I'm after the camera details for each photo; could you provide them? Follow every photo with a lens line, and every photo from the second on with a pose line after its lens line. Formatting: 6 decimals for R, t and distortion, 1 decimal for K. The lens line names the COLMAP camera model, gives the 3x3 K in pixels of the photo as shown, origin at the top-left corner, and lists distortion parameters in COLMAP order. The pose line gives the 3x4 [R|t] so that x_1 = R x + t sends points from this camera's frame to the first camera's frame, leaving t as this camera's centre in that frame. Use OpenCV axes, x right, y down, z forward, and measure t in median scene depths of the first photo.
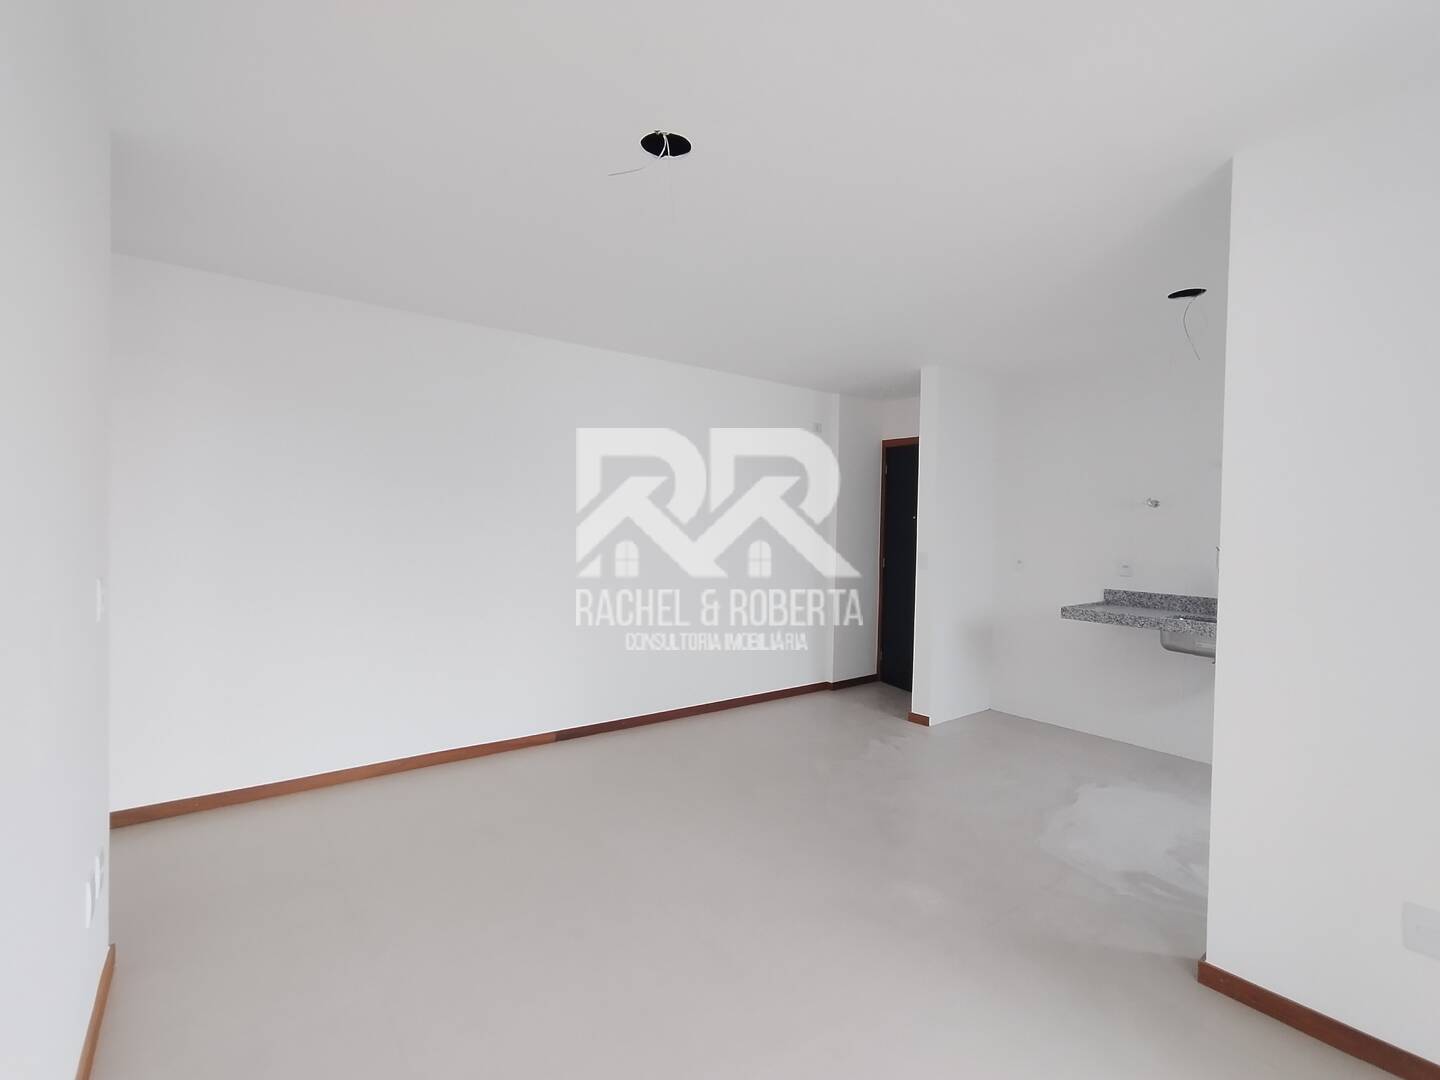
lens RADIAL K [[656.9, 0, 713.2], [0, 656.9, 535.7], [0, 0, 1]] dist [-0.002207, 0.002192]
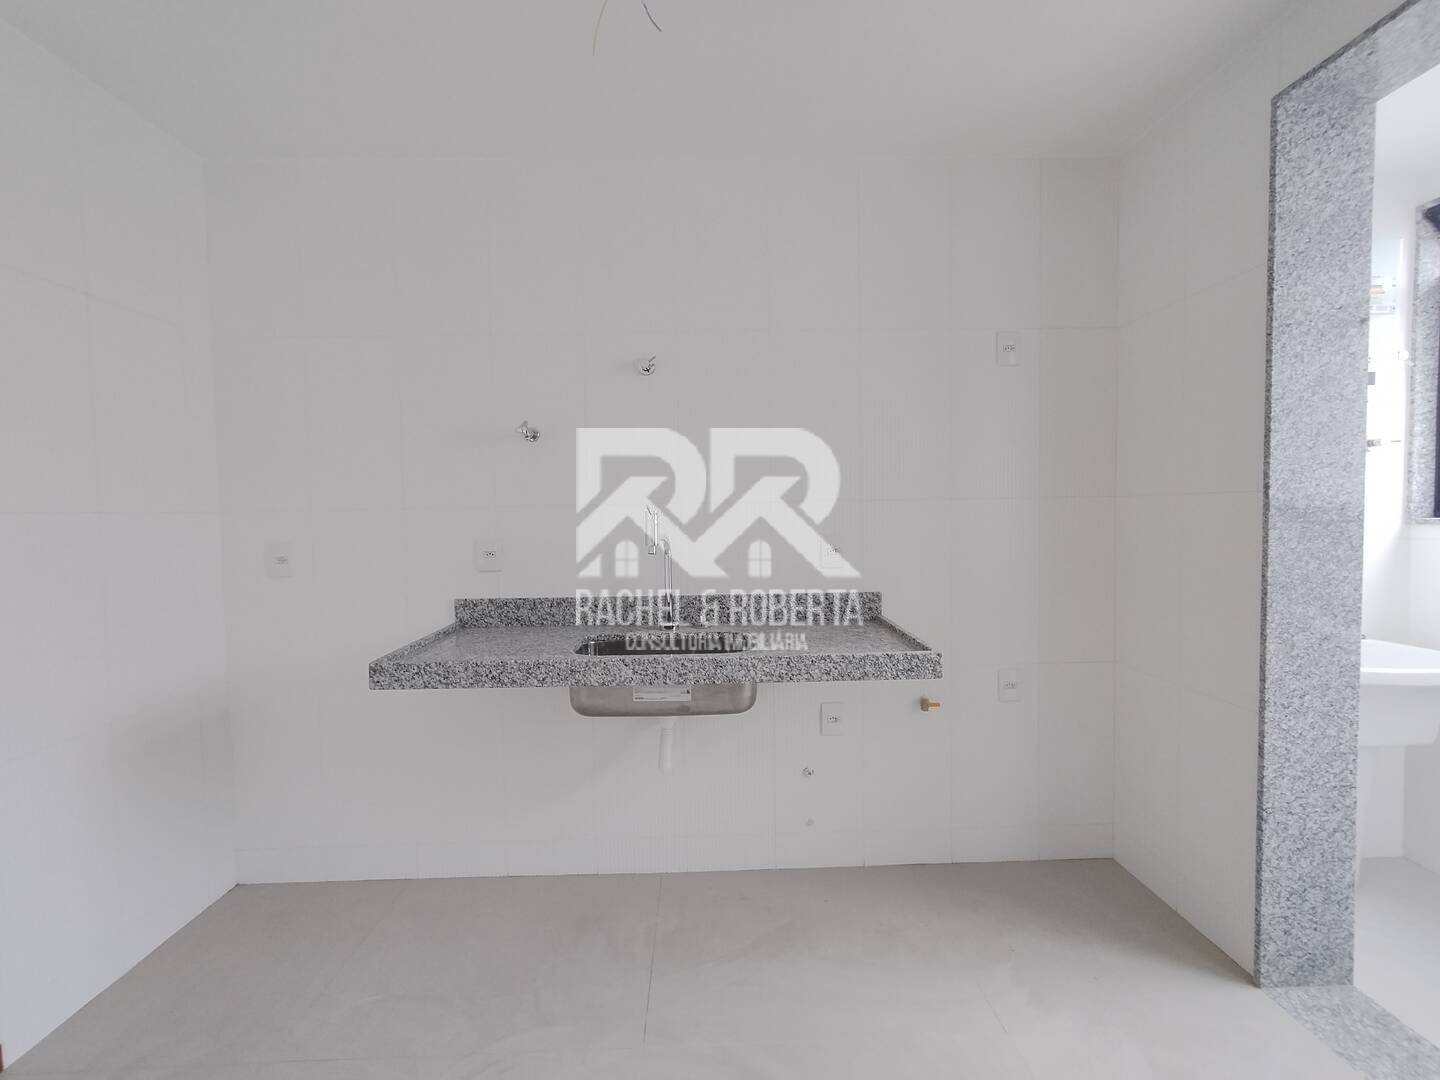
lens RADIAL K [[656.9, 0, 720.2], [0, 656.9, 536.6], [0, 0, 1]] dist [-0.002207, 0.002192]
pose [[0.579943, -0.064135, 0.812129, 0.312085], [0.041027, 0.997931, 0.049510, 0.014774], [-0.813623, 0.004606, 0.581374, 0.550376]]
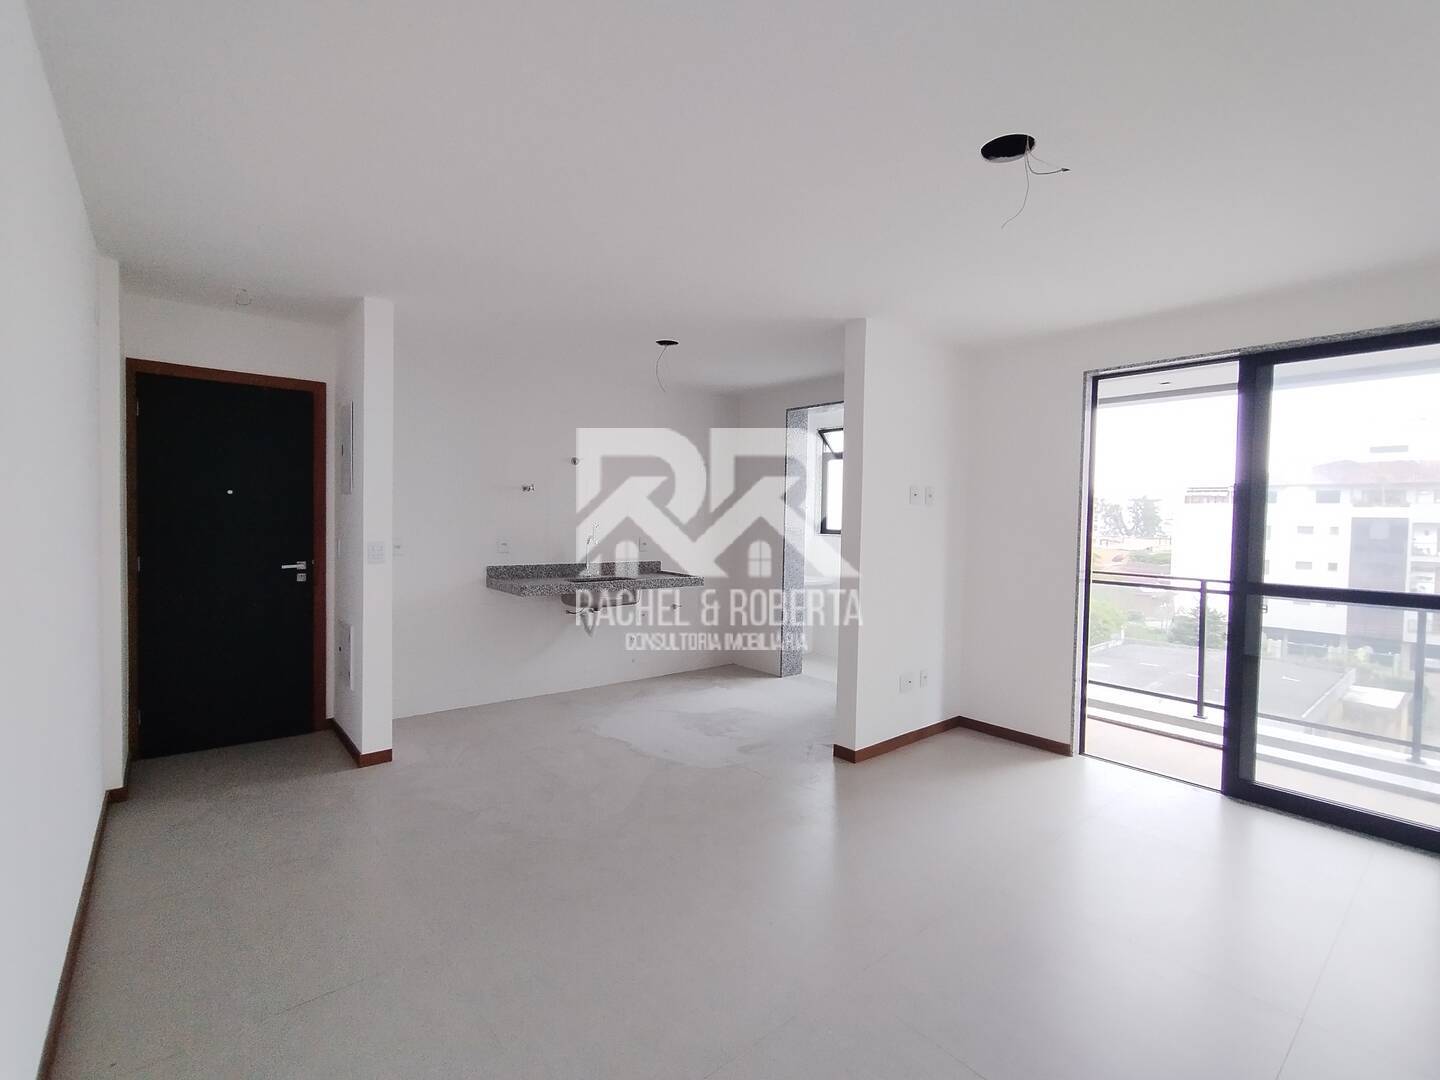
lens RADIAL K [[656.9, 0, 730.2], [0, 656.9, 538.3], [0, 0, 1]] dist [-0.002207, 0.002192]
pose [[-0.048292, -0.058119, 0.997141, -0.501378], [-0.006365, 0.998303, 0.057878, -0.029387], [-0.998813, -0.003552, -0.048580, 0.688752]]
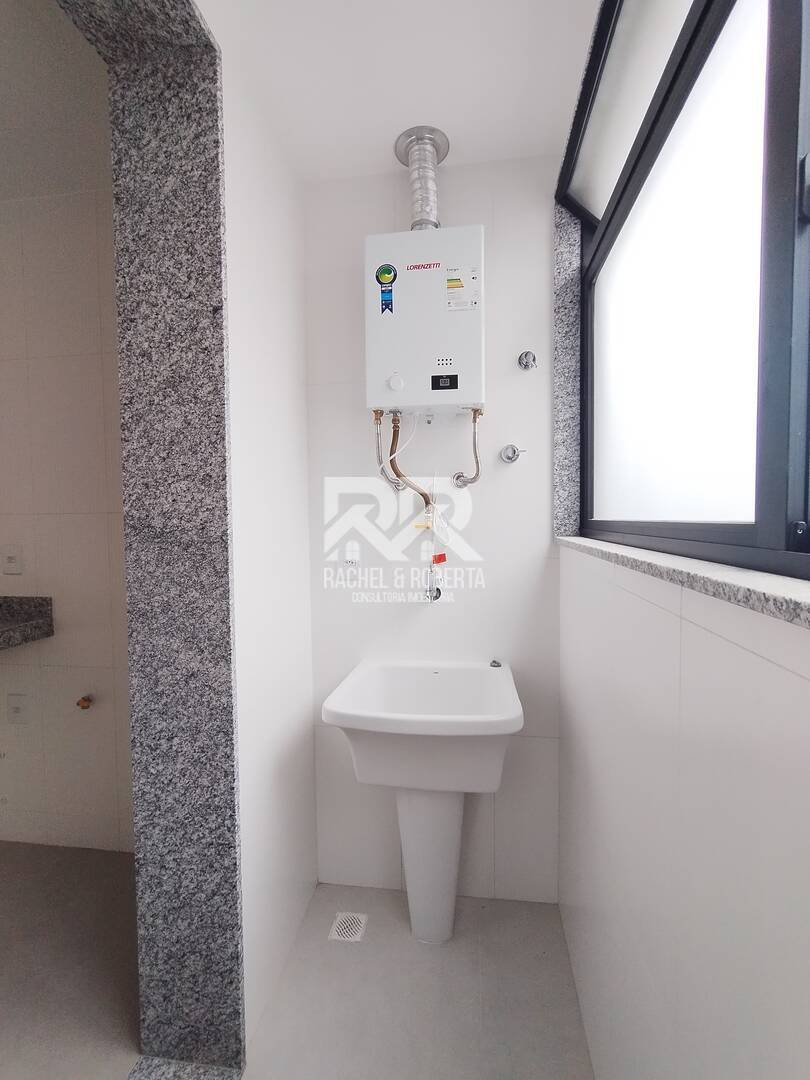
lens RADIAL K [[492.7, 0, 406.9], [0, 492.7, 538.1], [0, 0, 1]] dist [-0.002207, 0.002192]
pose [[0.711071, -0.058252, 0.700703, 0.762932], [0.036210, 0.998274, 0.046244, 0.030753], [-0.702187, -0.007511, 0.711953, 0.203786]]
